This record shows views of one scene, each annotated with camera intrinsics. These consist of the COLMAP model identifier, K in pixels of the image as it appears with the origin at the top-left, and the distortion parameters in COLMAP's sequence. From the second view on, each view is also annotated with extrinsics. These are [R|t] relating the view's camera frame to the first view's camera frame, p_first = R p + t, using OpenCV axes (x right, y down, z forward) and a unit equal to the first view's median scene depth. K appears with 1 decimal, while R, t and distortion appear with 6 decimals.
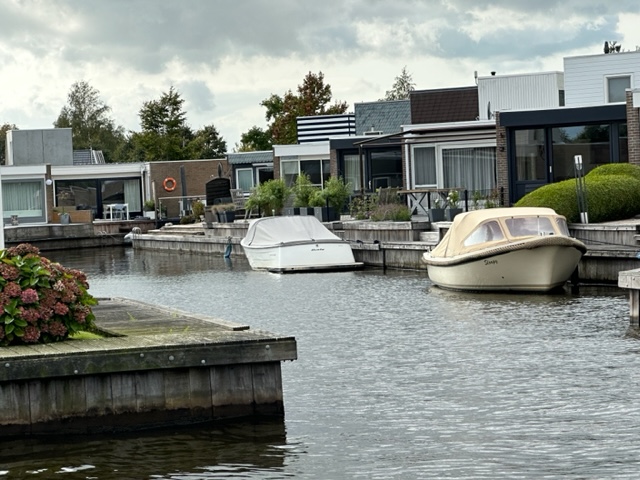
lens RADIAL K [[1829.0, 0, 305.2], [0, 1829.0, 239.6], [0, 0, 1]] dist [-0.540867, 14.262490]
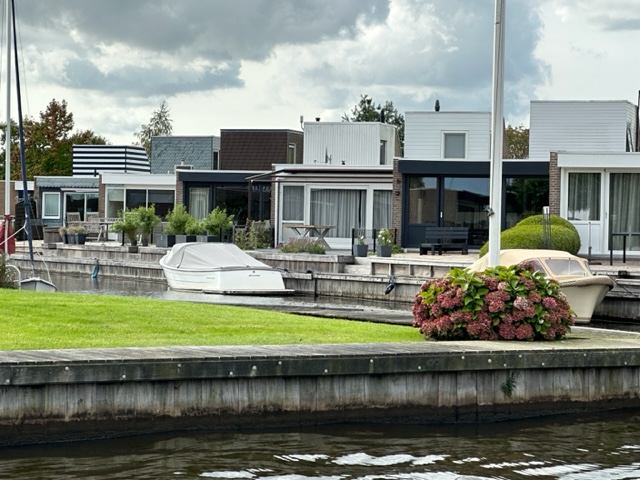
lens RADIAL K [[1831.7, 0, 320.0], [0, 1831.7, 240.0], [0, 0, 1]] dist [-0.344791, 13.021237]
pose [[0.973518, 0.060599, 0.220434, -0.109169], [-0.056446, 0.998090, -0.025097, 0.005229], [-0.221534, 0.011990, 0.975079, -0.039075]]
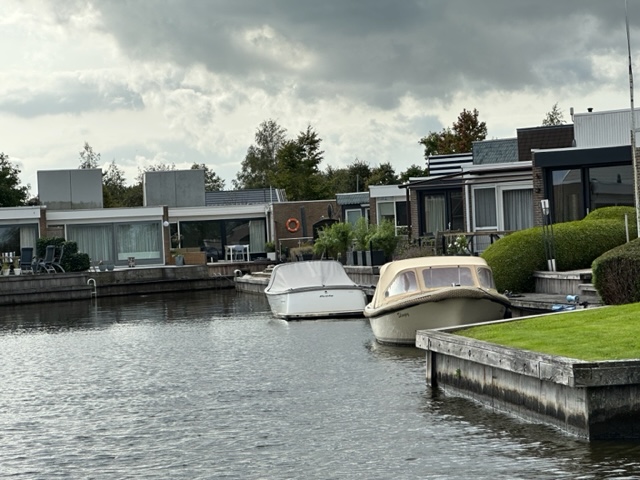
lens RADIAL K [[1831.7, 0, 320.0], [0, 1831.7, 240.0], [0, 0, 1]] dist [-0.344791, 13.021237]
pose [[0.992431, -0.004615, -0.122716, 0.068523], [0.002239, 0.999808, -0.019489, -0.003036], [0.122782, 0.019066, 0.992250, 0.015669]]
